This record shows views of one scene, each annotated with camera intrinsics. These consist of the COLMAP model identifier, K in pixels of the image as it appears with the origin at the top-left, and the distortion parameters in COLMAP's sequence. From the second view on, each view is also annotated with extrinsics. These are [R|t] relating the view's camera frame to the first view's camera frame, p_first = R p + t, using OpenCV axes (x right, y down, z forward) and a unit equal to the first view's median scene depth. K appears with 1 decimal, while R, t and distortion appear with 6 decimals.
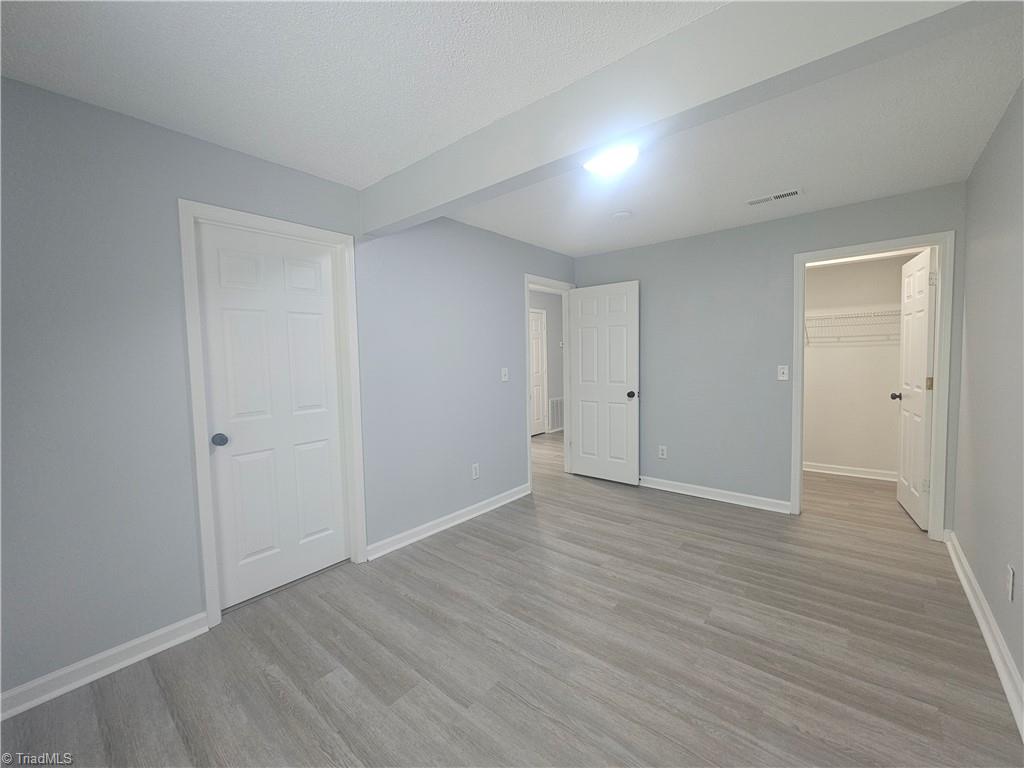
lens RADIAL K [[419.3, 0, 506.6], [0, 419.3, 378.7], [0, 0, 1]] dist [0.002896, 0.000106]
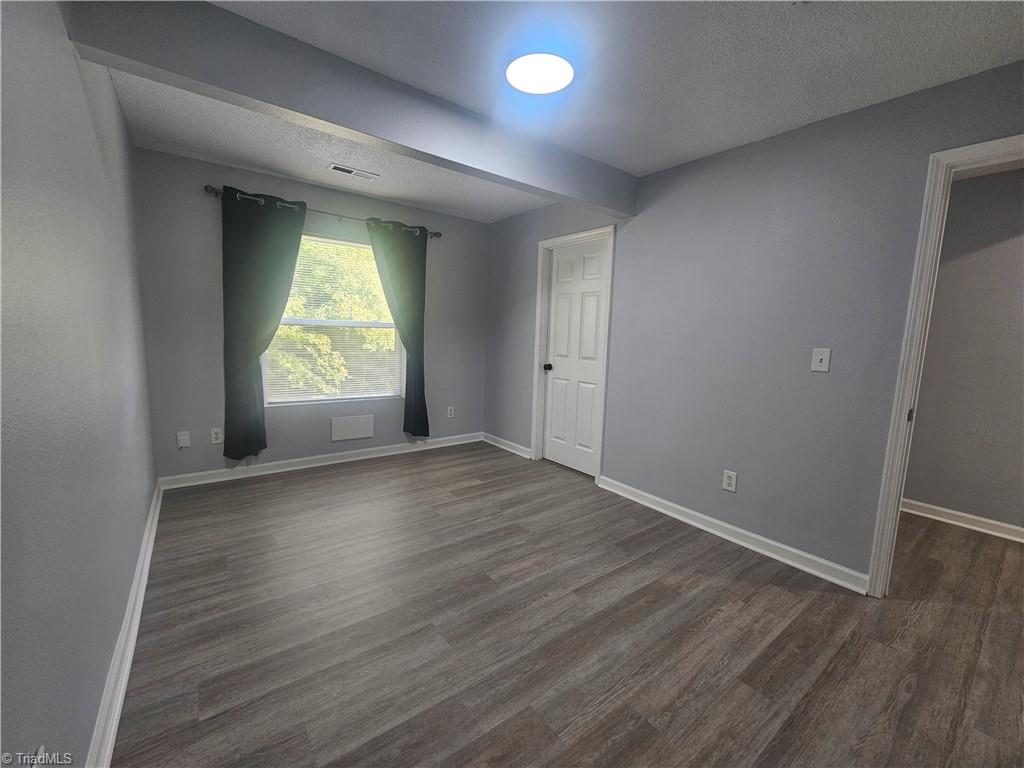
lens RADIAL K [[419.3, 0, 512.4], [0, 419.3, 382.3], [0, 0, 1]] dist [0.002896, 0.000106]
pose [[-0.199689, 0.133476, -0.970726, 0.992389], [-0.085682, 0.984505, 0.152996, -0.049230], [0.976106, 0.113725, -0.185158, 1.033957]]
